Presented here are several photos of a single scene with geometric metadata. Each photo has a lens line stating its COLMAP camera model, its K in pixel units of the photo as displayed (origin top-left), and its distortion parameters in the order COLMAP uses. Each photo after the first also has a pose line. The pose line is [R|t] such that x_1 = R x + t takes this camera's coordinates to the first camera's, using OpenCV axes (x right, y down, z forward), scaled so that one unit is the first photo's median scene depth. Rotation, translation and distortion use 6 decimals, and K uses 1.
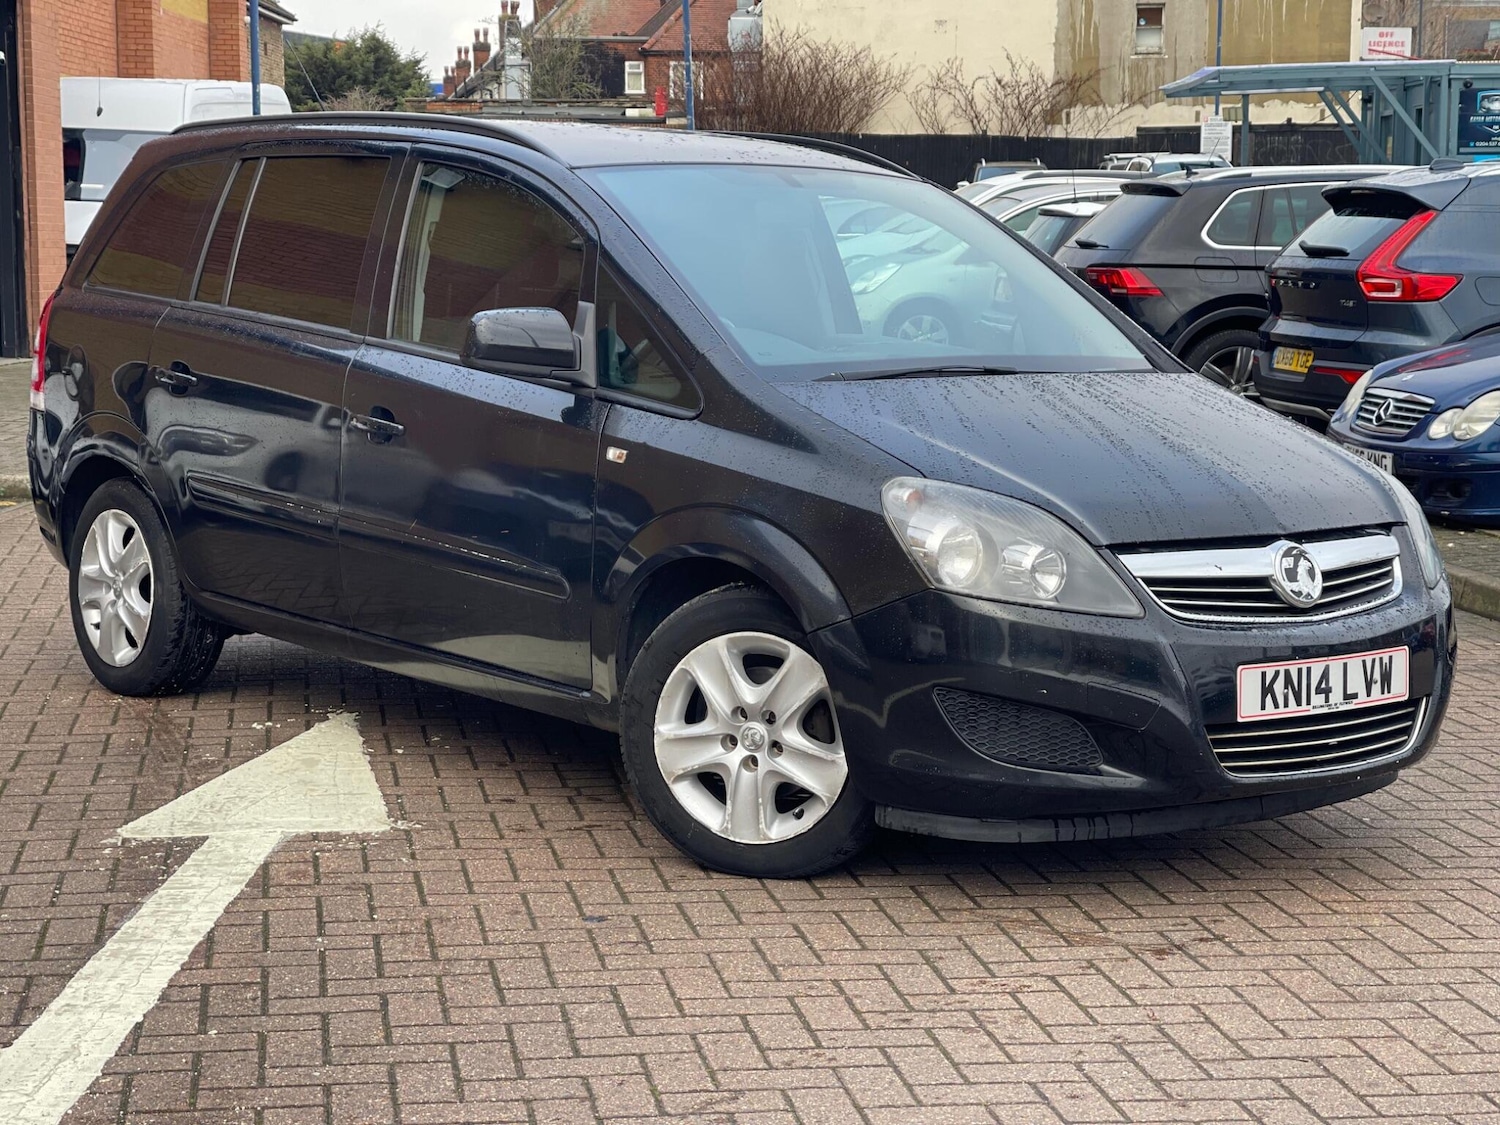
lens RADIAL K [[2747.4, 0, 753.7], [0, 2747.4, 538.0], [0, 0, 1]] dist [0.221927, 0.000000]
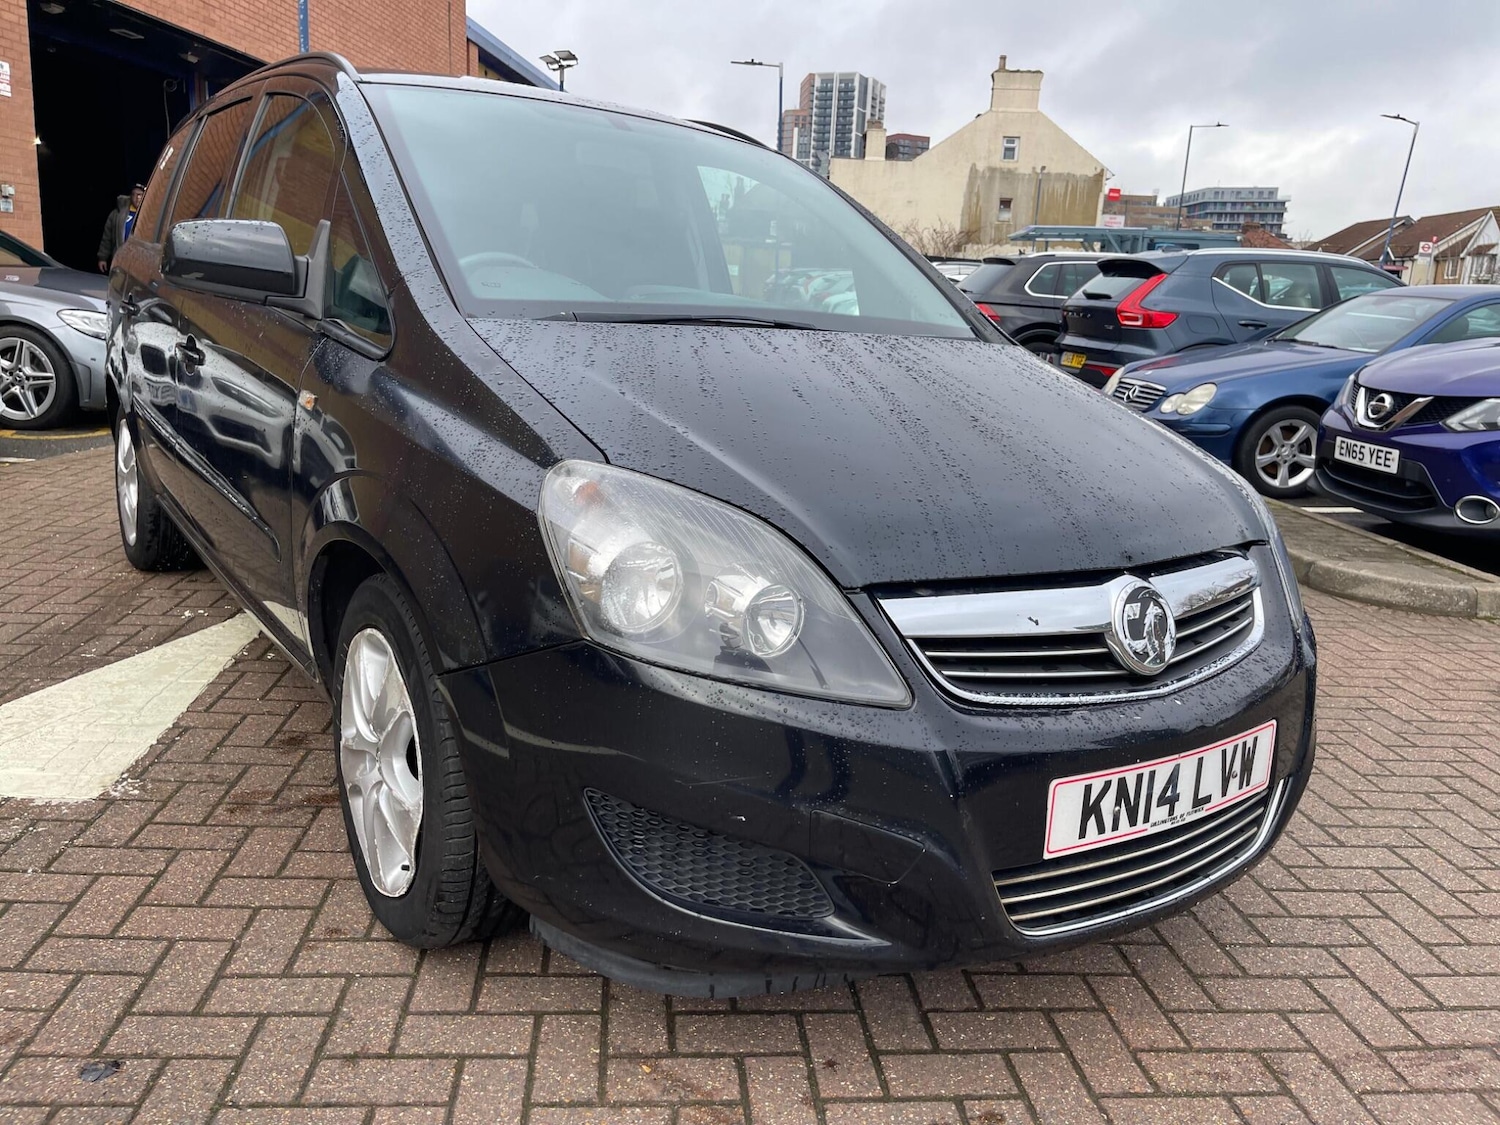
lens RADIAL K [[1128.5, 0, 742.4], [0, 1128.5, 567.1], [0, 0, 1]] dist [0.067488, -0.093346]
pose [[0.995964, 0.064610, -0.062307, 0.106505], [-0.056554, 0.990749, 0.123364, -0.030615], [0.069701, -0.119343, 0.990404, 0.676860]]
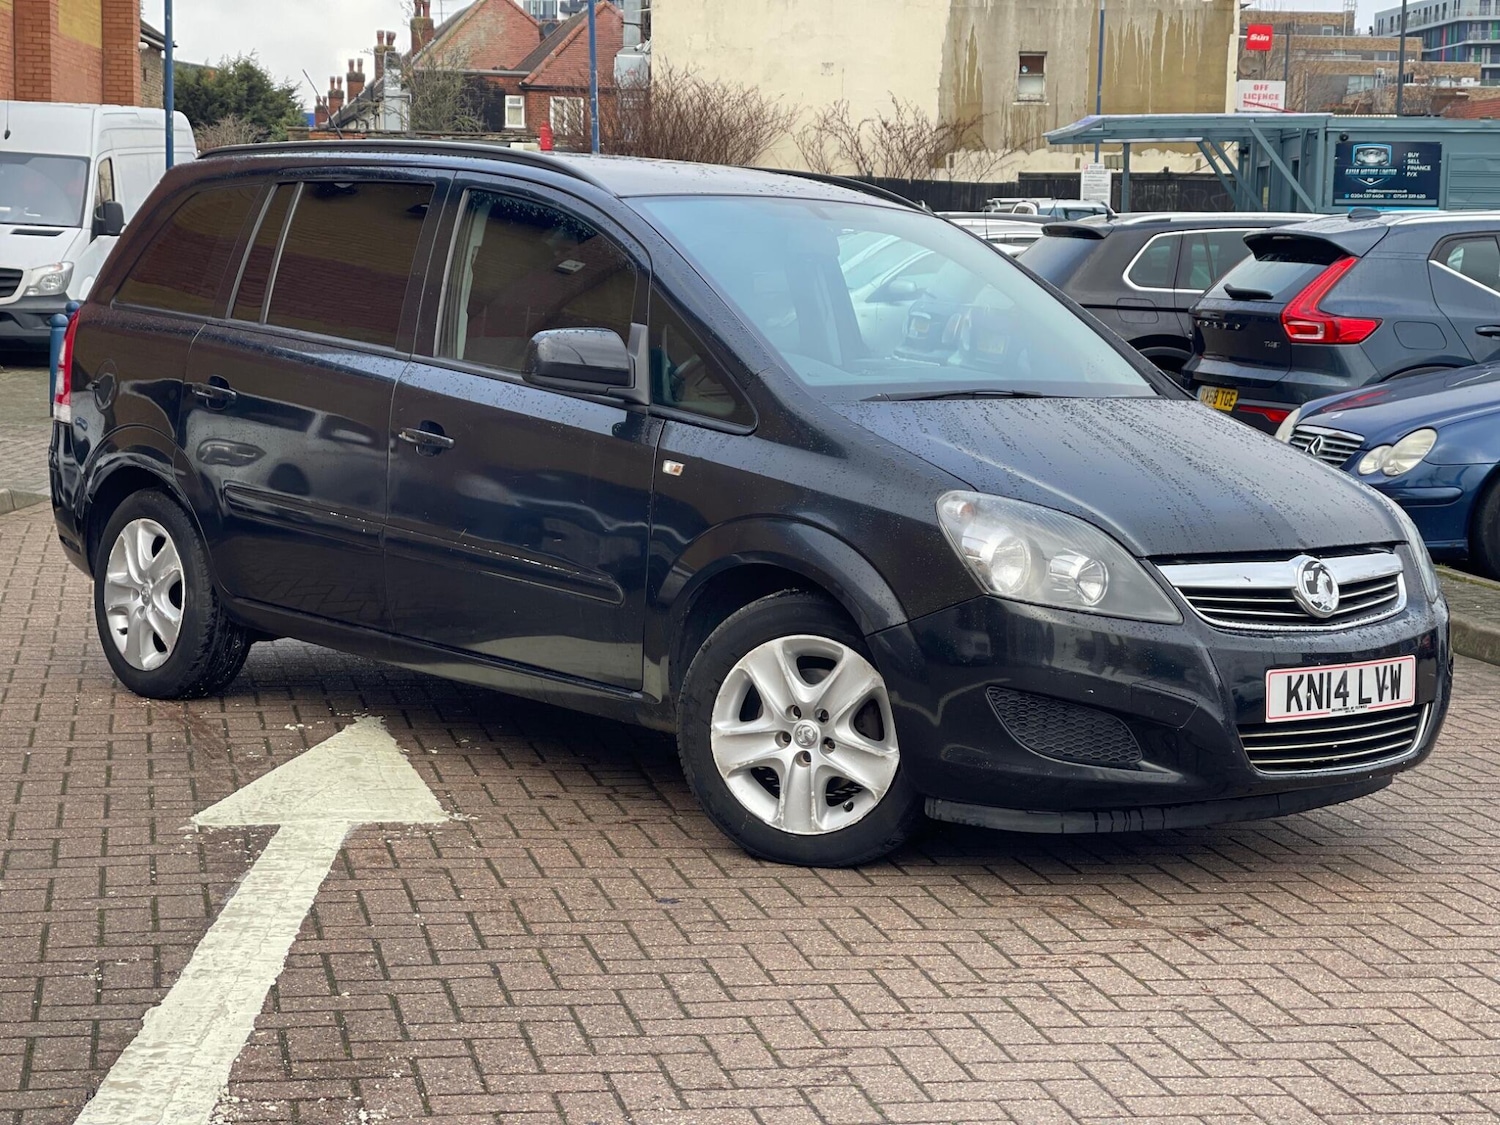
lens RADIAL K [[2747.4, 0, 755.1], [0, 2747.4, 554.6], [0, 0, 1]] dist [0.221927, 0.000000]
pose [[0.998685, 0.012707, 0.049661, -0.071678], [-0.012324, 0.999892, -0.007998, 0.011389], [-0.049757, 0.007375, 0.998734, -0.060023]]
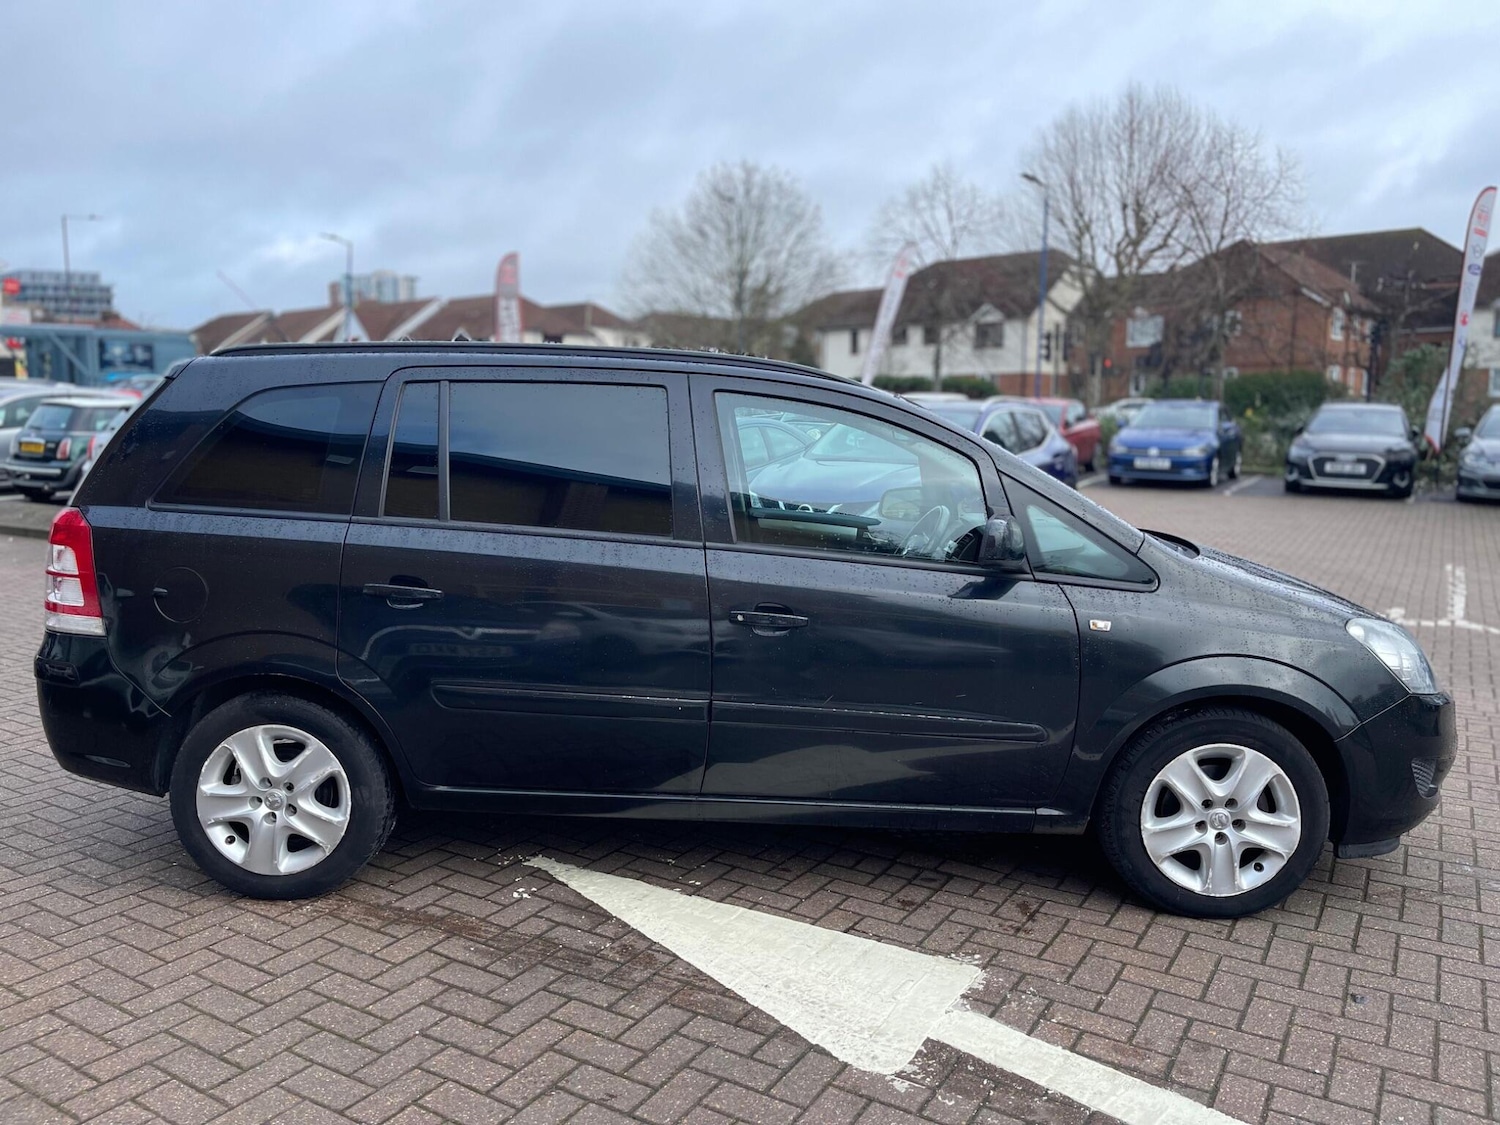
lens RADIAL K [[1128.5, 0, 763.5], [0, 1128.5, 559.9], [0, 0, 1]] dist [0.067488, -0.093346]
pose [[0.651051, -0.097724, 0.752717, -0.555920], [0.080826, 0.994965, 0.059265, -0.105509], [-0.754718, 0.022255, 0.655672, 0.784797]]
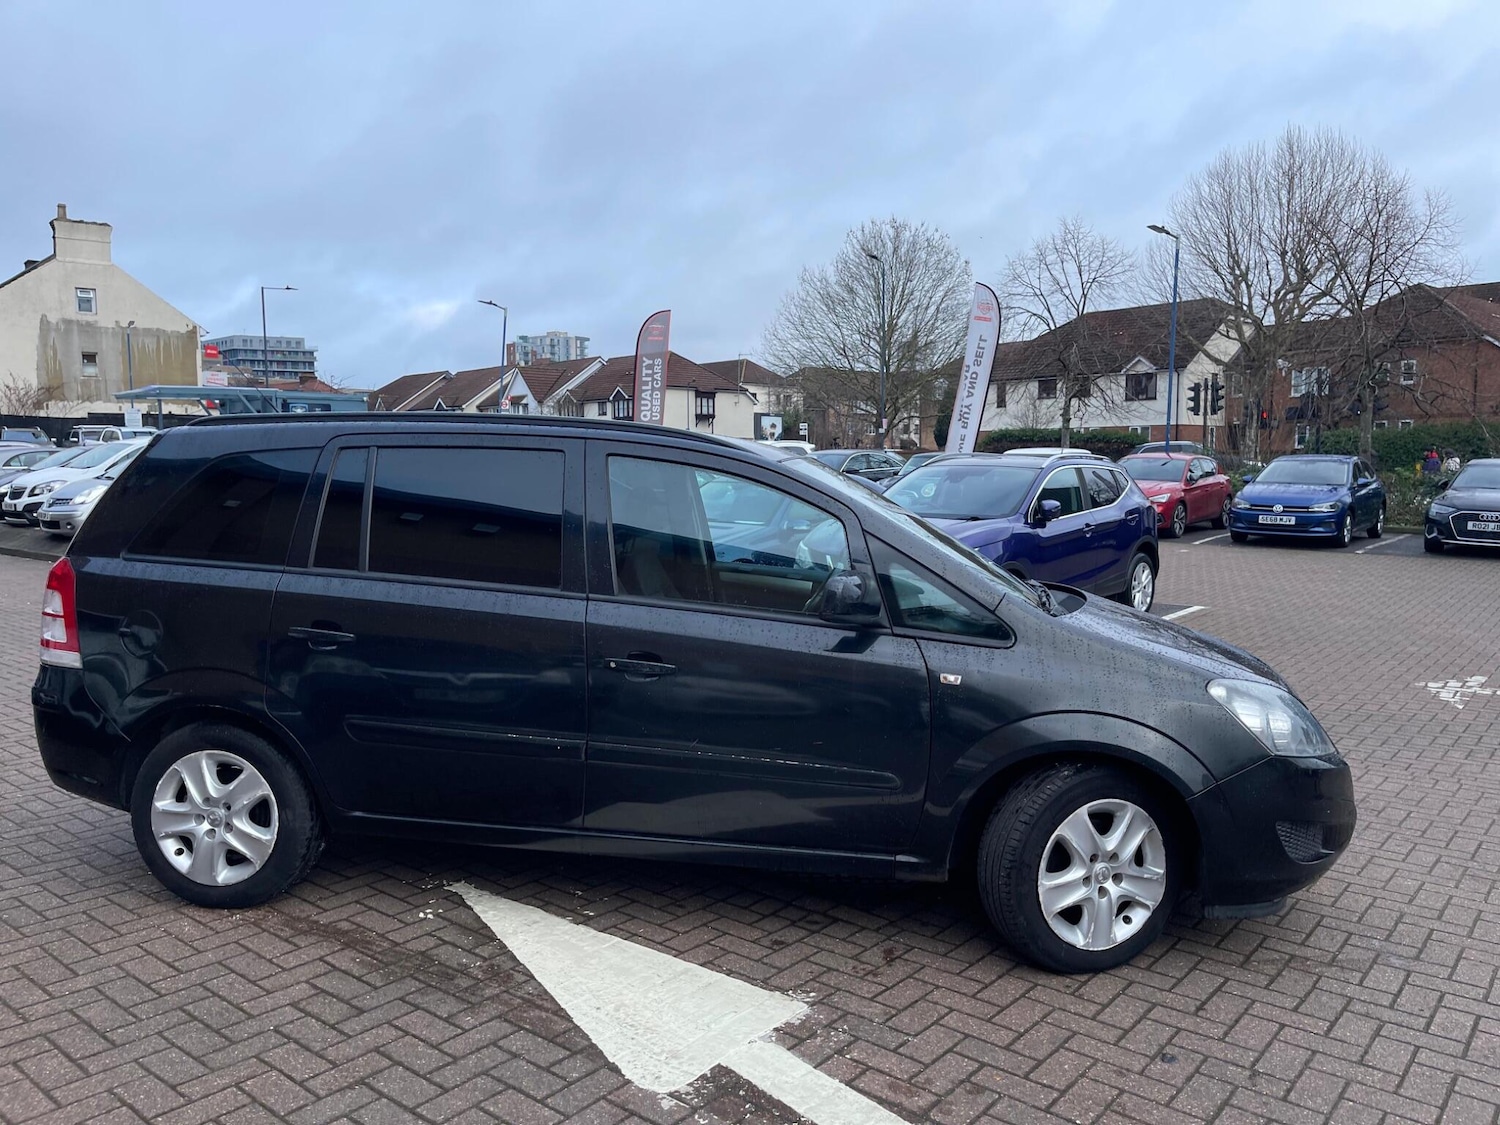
lens RADIAL K [[1128.5, 0, 768.8], [0, 1128.5, 565.7], [0, 0, 1]] dist [0.067488, -0.093346]
pose [[0.748204, -0.058714, 0.660866, -0.482672], [0.071420, 0.997416, 0.007756, -0.096632], [-0.659614, 0.041396, 0.750464, 0.655700]]
